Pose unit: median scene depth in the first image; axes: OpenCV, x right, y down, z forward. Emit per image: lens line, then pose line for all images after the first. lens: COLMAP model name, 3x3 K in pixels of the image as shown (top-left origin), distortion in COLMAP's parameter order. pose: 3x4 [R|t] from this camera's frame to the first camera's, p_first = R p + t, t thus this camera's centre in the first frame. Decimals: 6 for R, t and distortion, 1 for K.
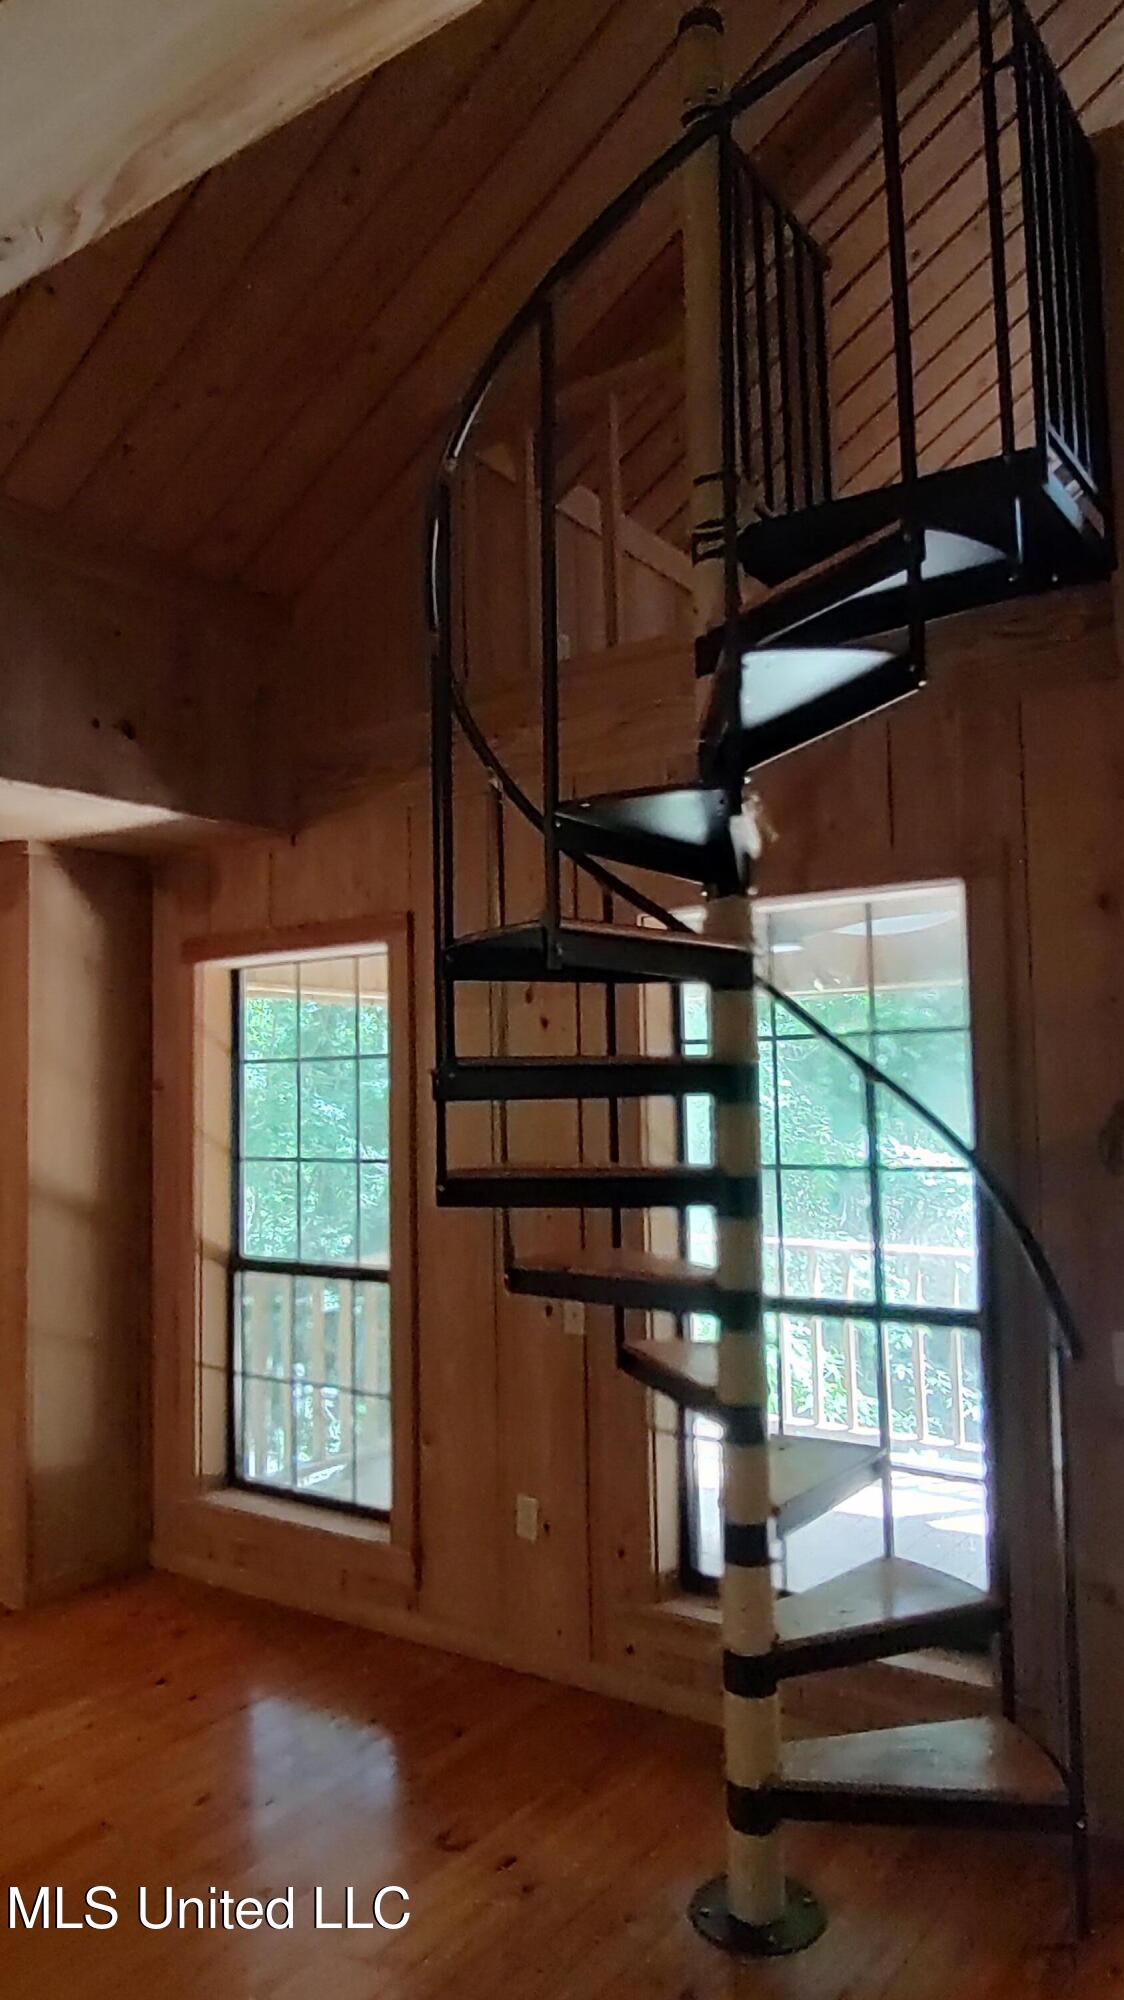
lens RADIAL K [[1346.1, 0, 562.4], [0, 1346.1, 1002.6], [0, 0, 1]] dist [-0.003166, 0.018379]
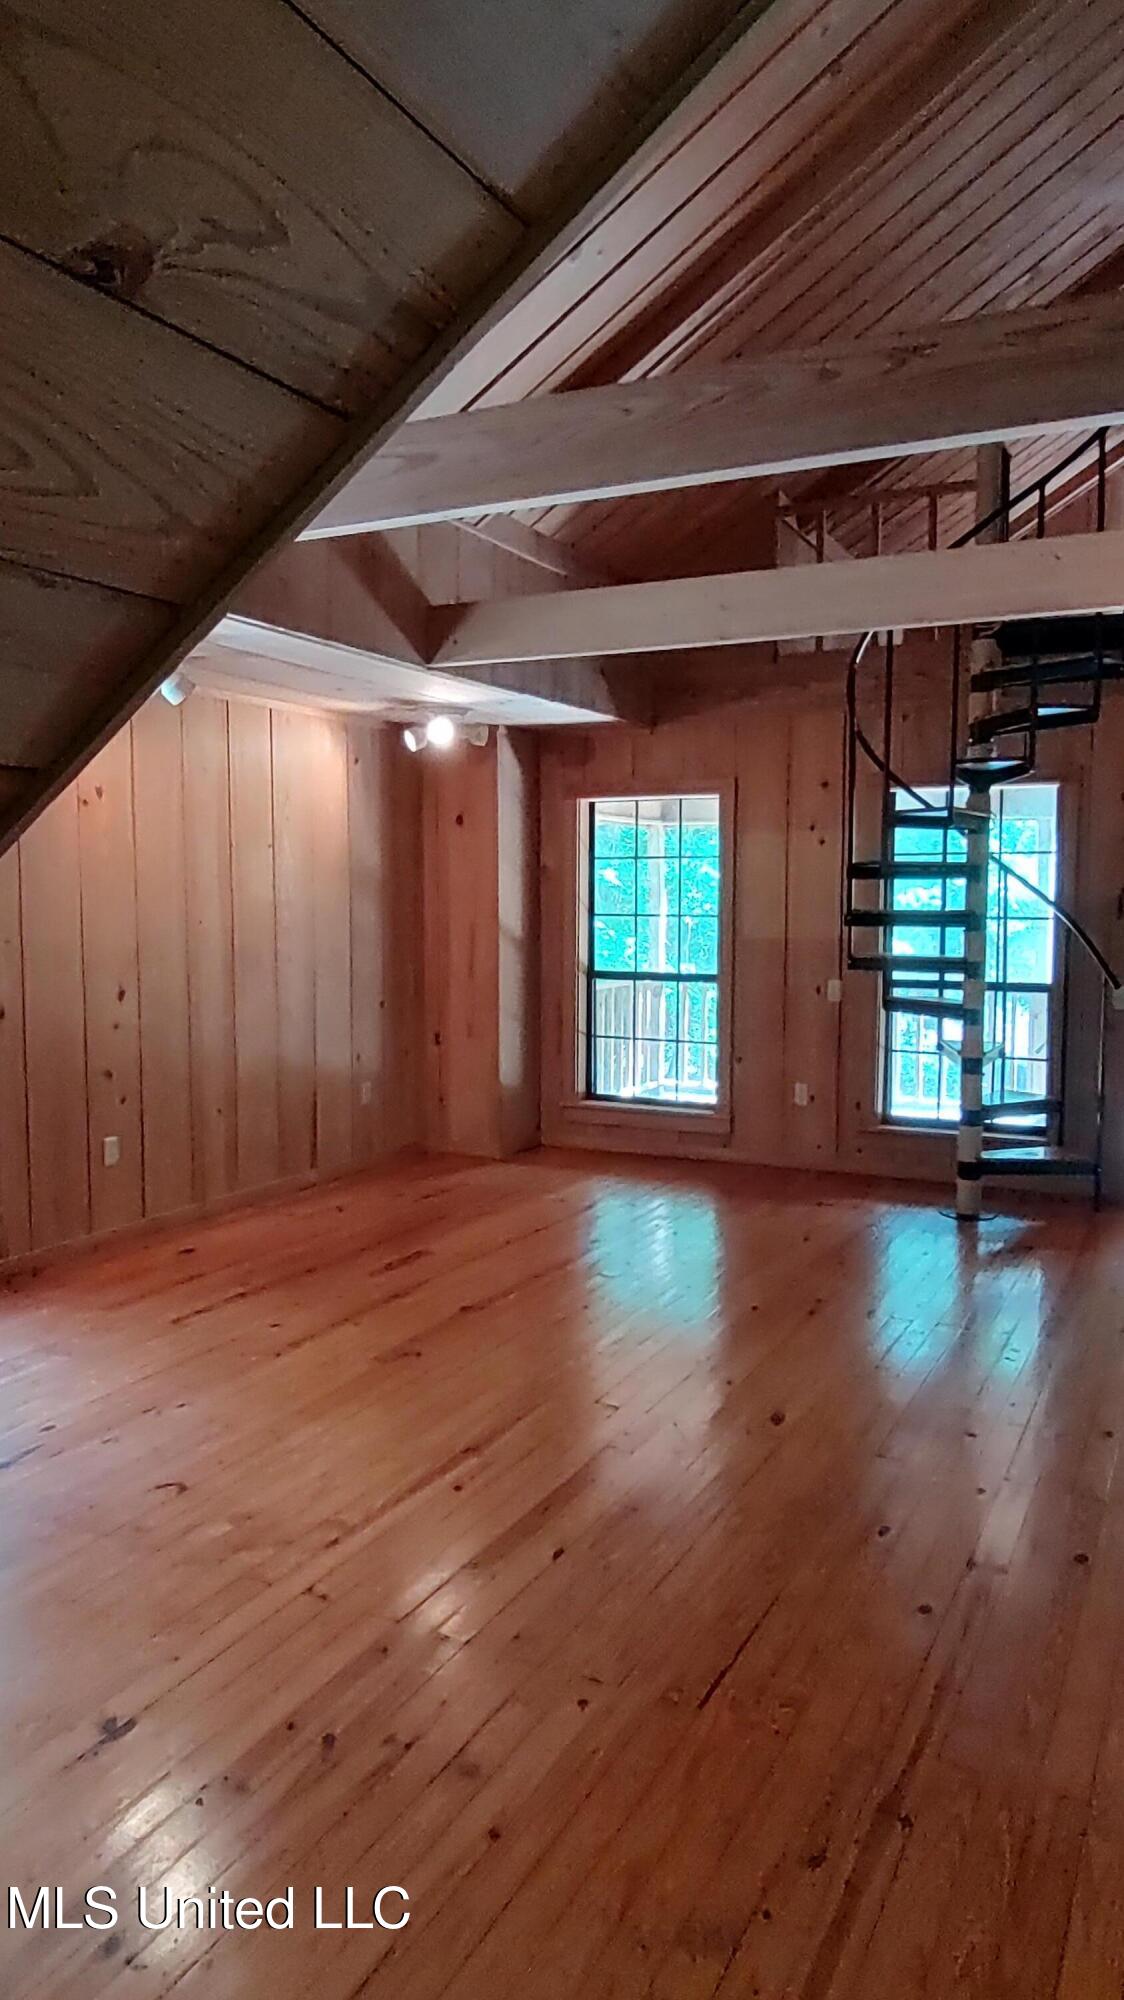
lens RADIAL K [[1346.1, 0, 553.0], [0, 1346.1, 982.9], [0, 0, 1]] dist [-0.003166, 0.018379]
pose [[0.991098, 0.013145, 0.132484, -0.592353], [-0.030795, 0.990761, 0.132076, -0.025438], [-0.129524, -0.134980, 0.982346, -0.784305]]
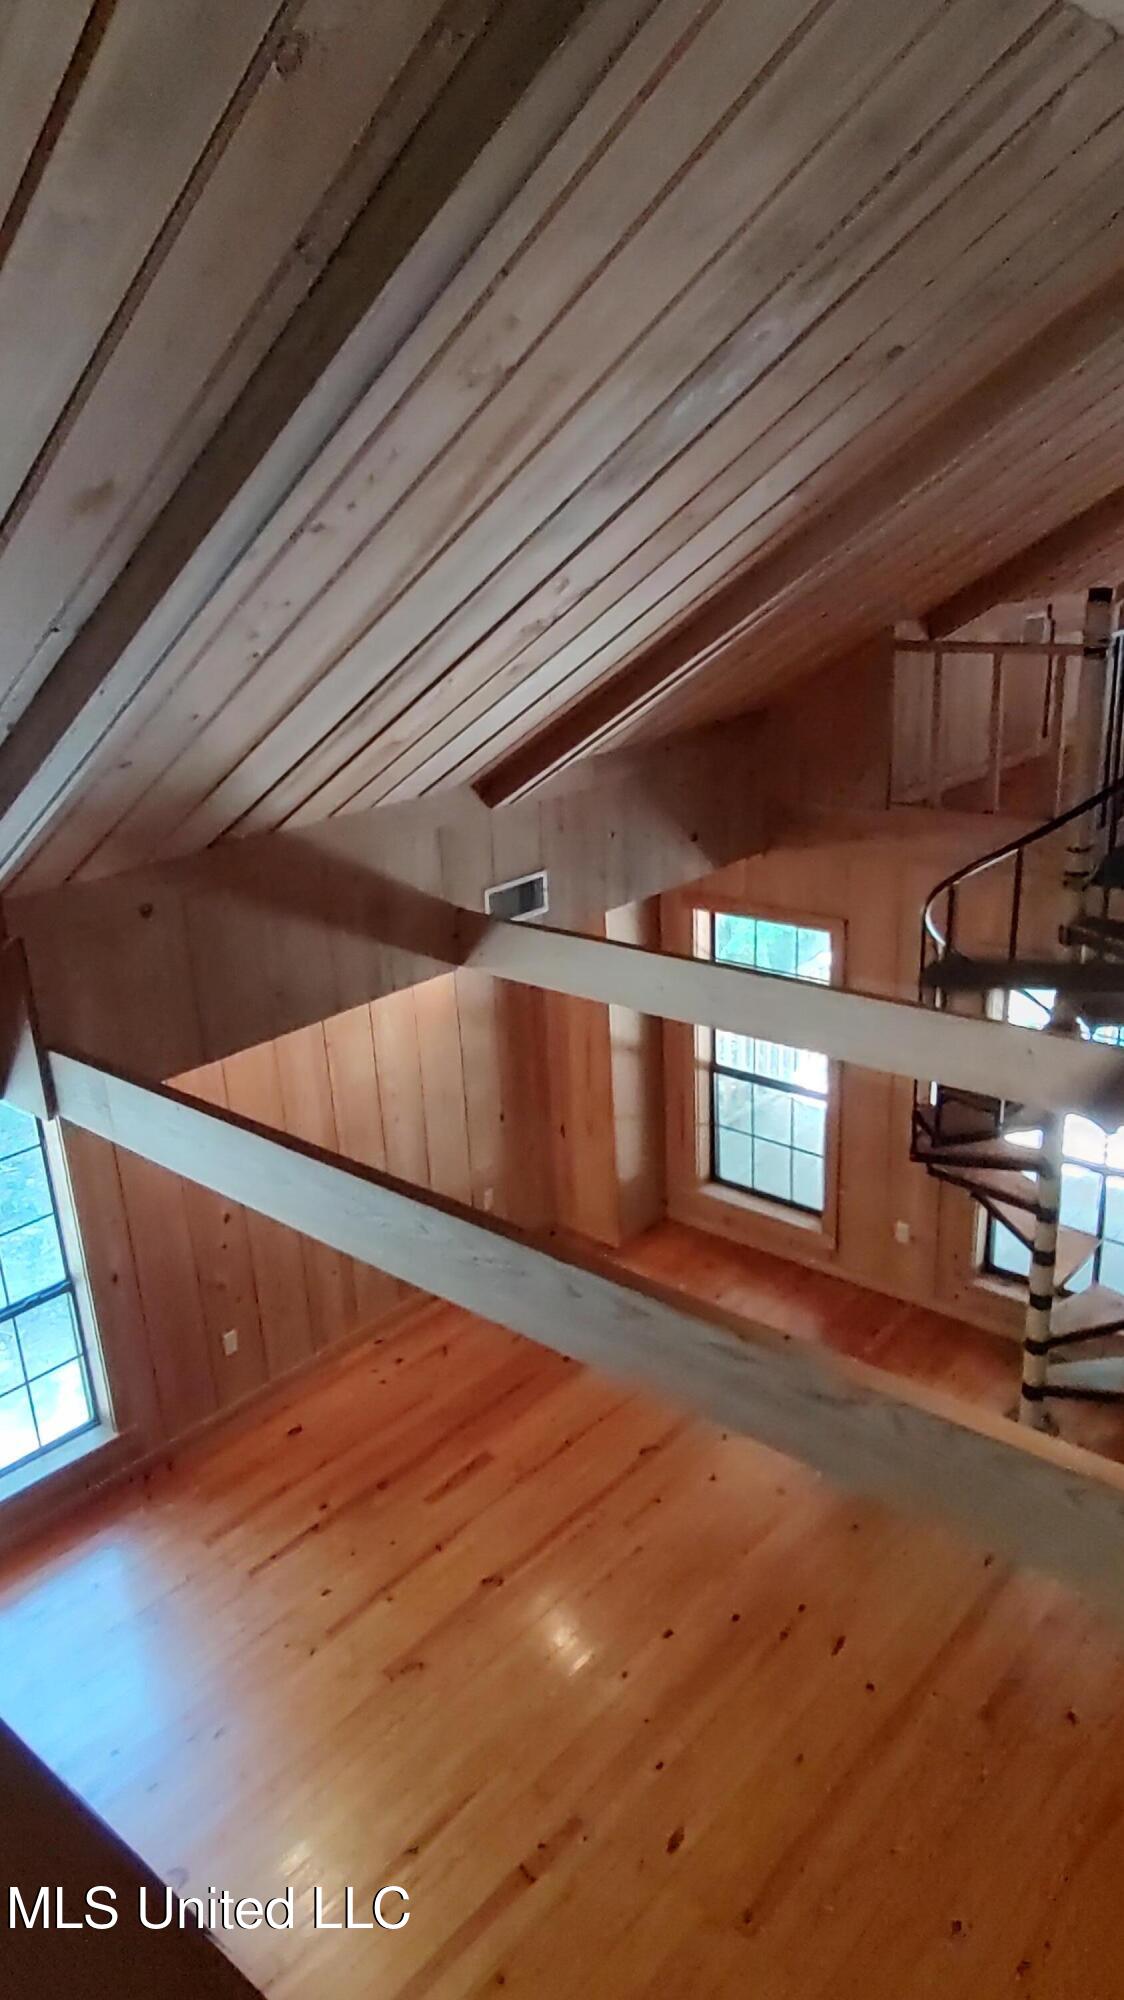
lens RADIAL K [[1346.1, 0, 558.6], [0, 1346.1, 994.4], [0, 0, 1]] dist [-0.003166, 0.018379]
pose [[0.994111, 0.009177, -0.107975, -0.291119], [0.034504, 0.917742, 0.395675, -0.676163], [0.102725, -0.397070, 0.912021, -0.658833]]
